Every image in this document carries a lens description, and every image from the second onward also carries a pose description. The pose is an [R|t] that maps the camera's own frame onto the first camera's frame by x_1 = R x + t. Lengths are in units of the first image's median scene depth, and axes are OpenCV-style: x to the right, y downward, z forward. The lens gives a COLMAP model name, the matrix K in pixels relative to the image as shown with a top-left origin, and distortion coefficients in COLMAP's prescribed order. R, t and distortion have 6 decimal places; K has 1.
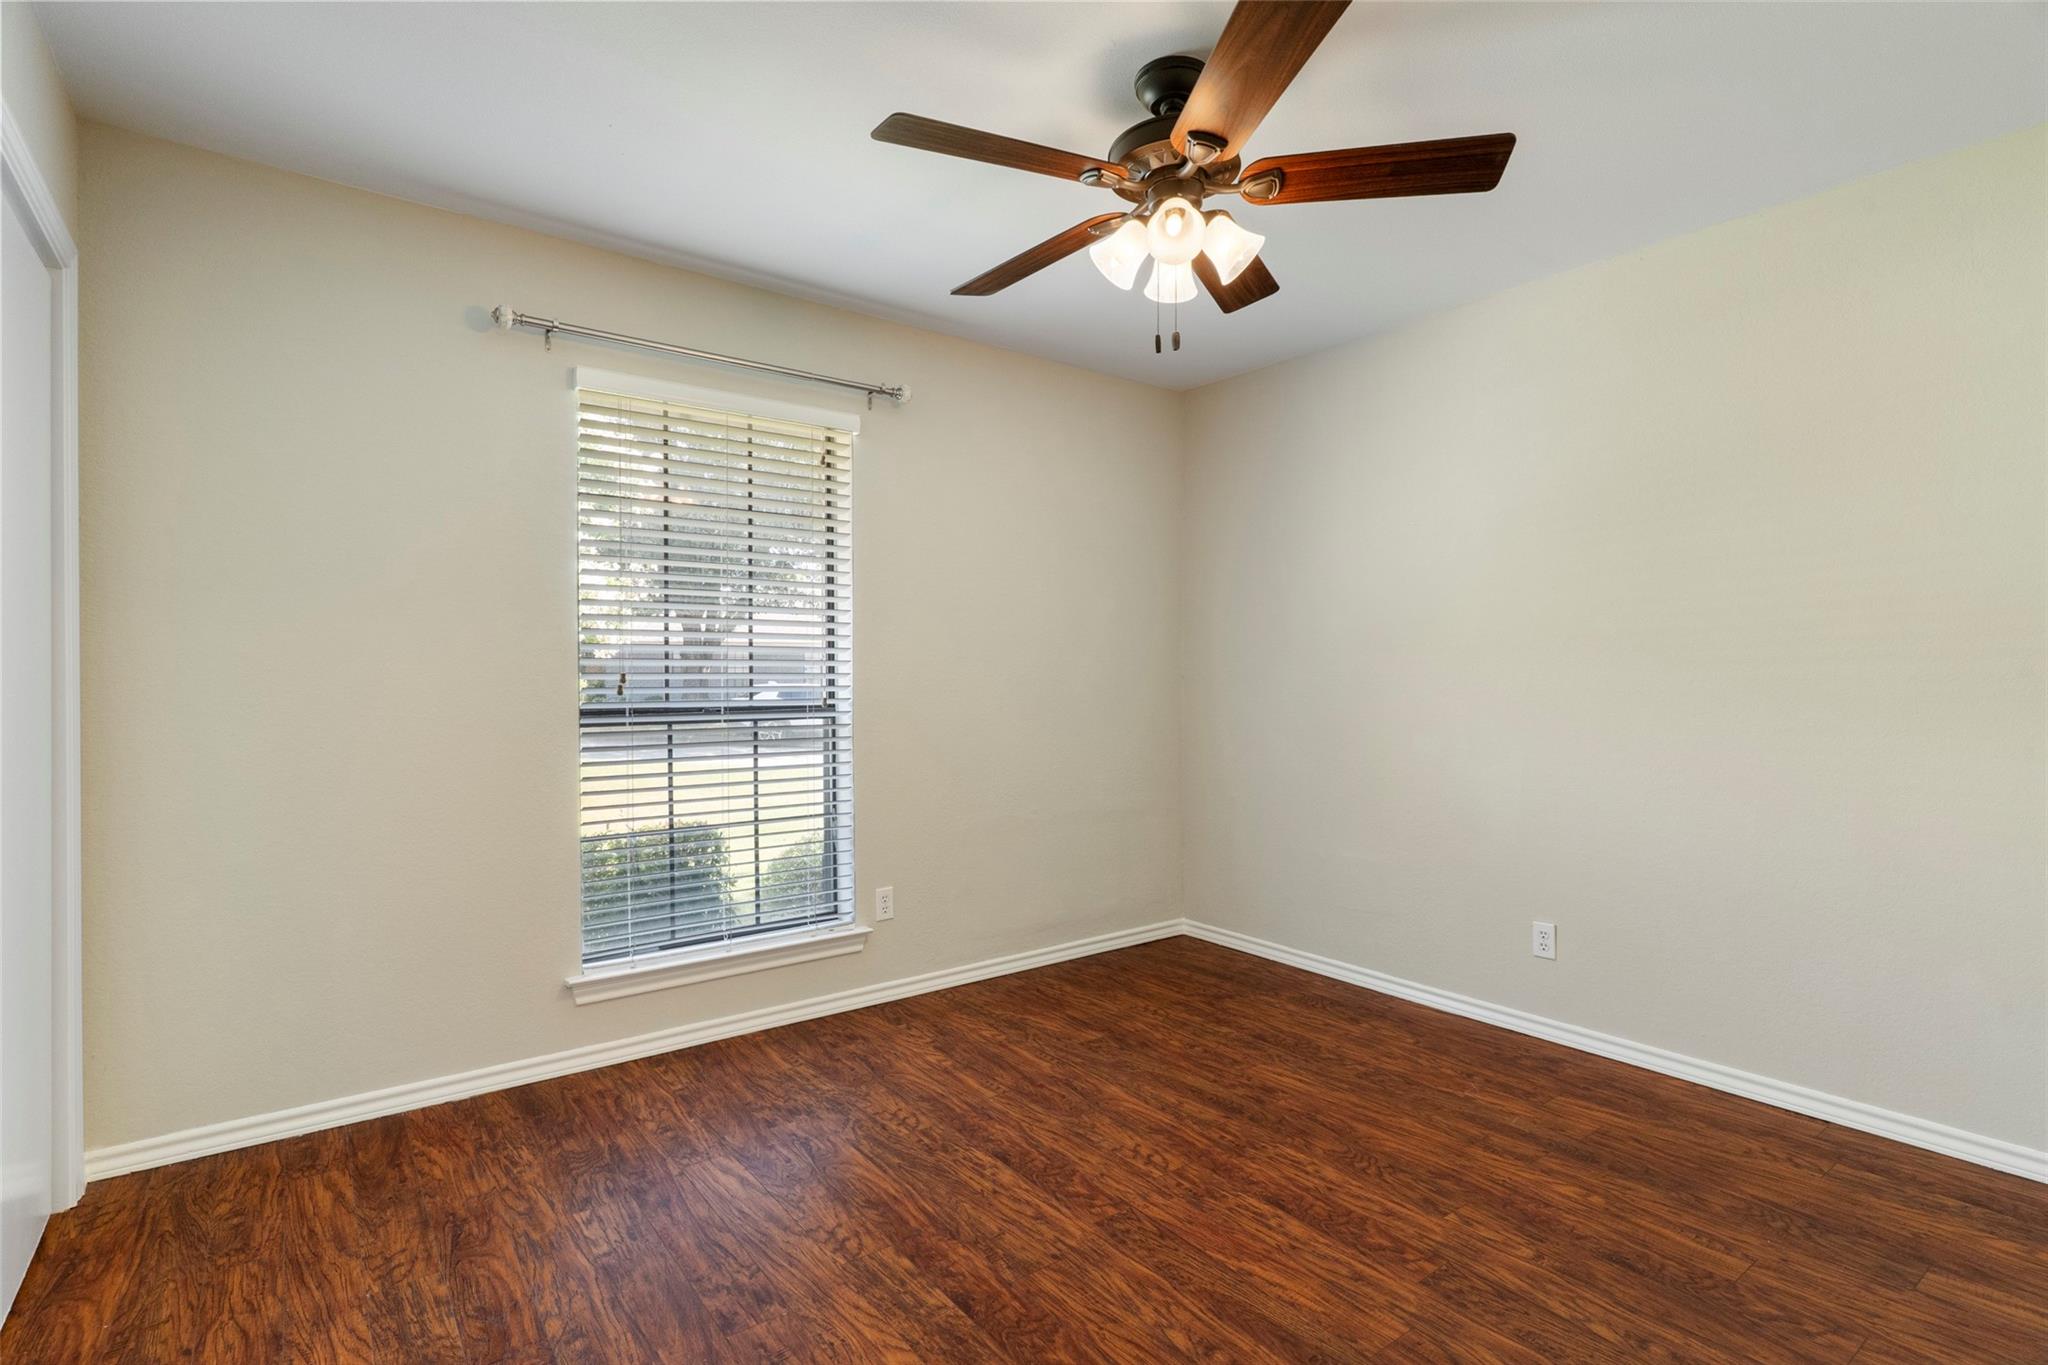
lens RADIAL K [[983.4, 0, 1022.6], [0, 983.4, 682.5], [0, 0, 1]] dist [0.024538, -0.001506]
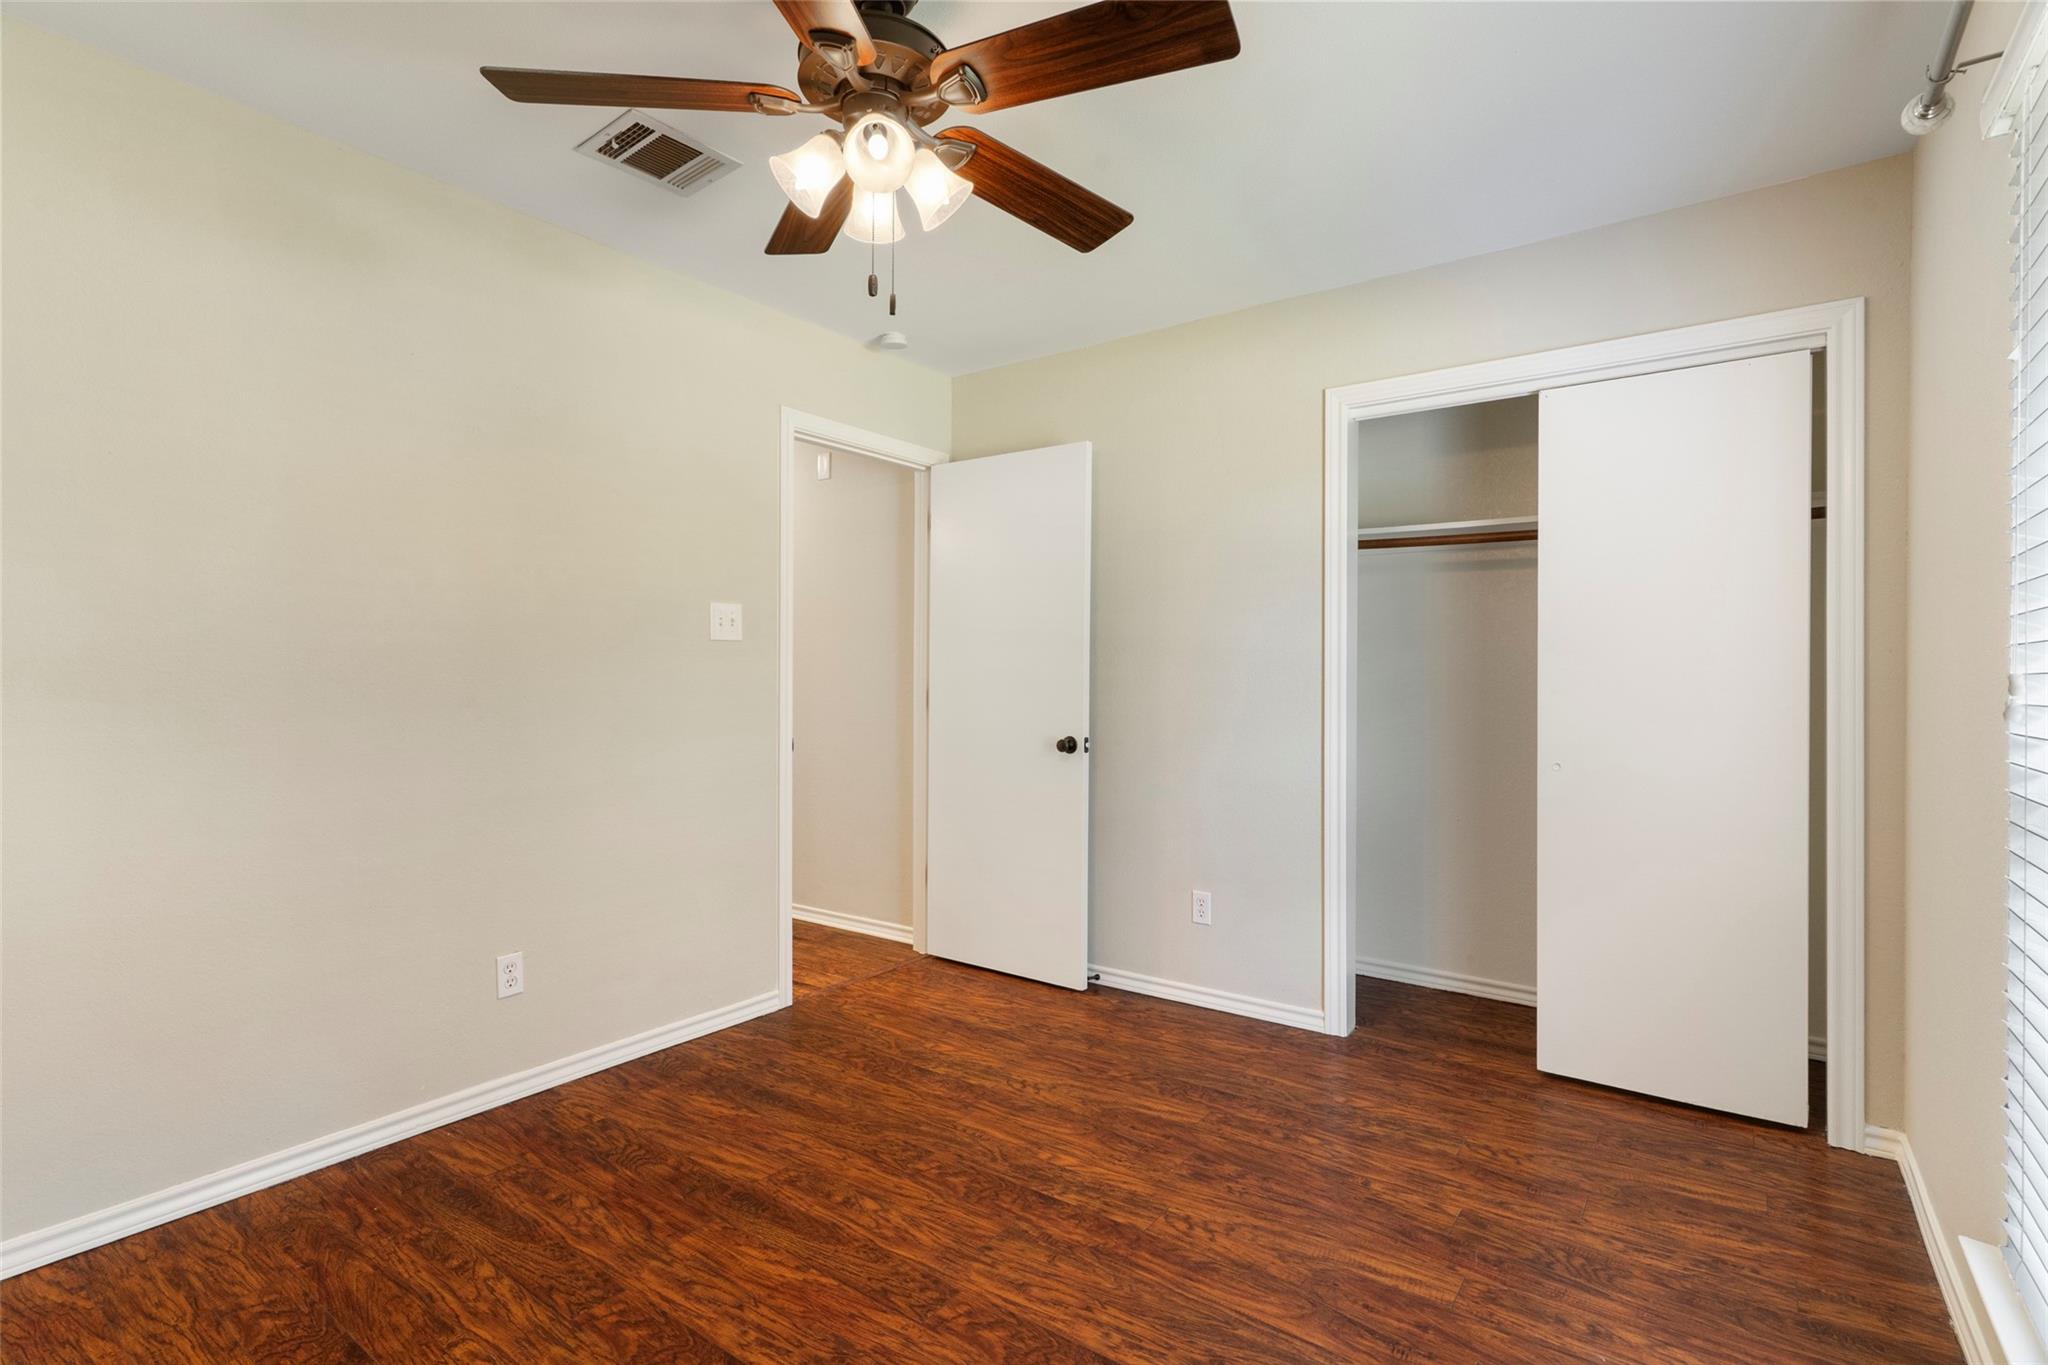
lens RADIAL K [[983.4, 0, 1024.8], [0, 983.4, 672.1], [0, 0, 1]] dist [0.024538, -0.001506]
pose [[-0.956259, -0.005105, -0.292477, 0.300935], [-0.004190, 0.999984, -0.003756, -0.011861], [0.292491, -0.002366, -0.956265, 2.003159]]
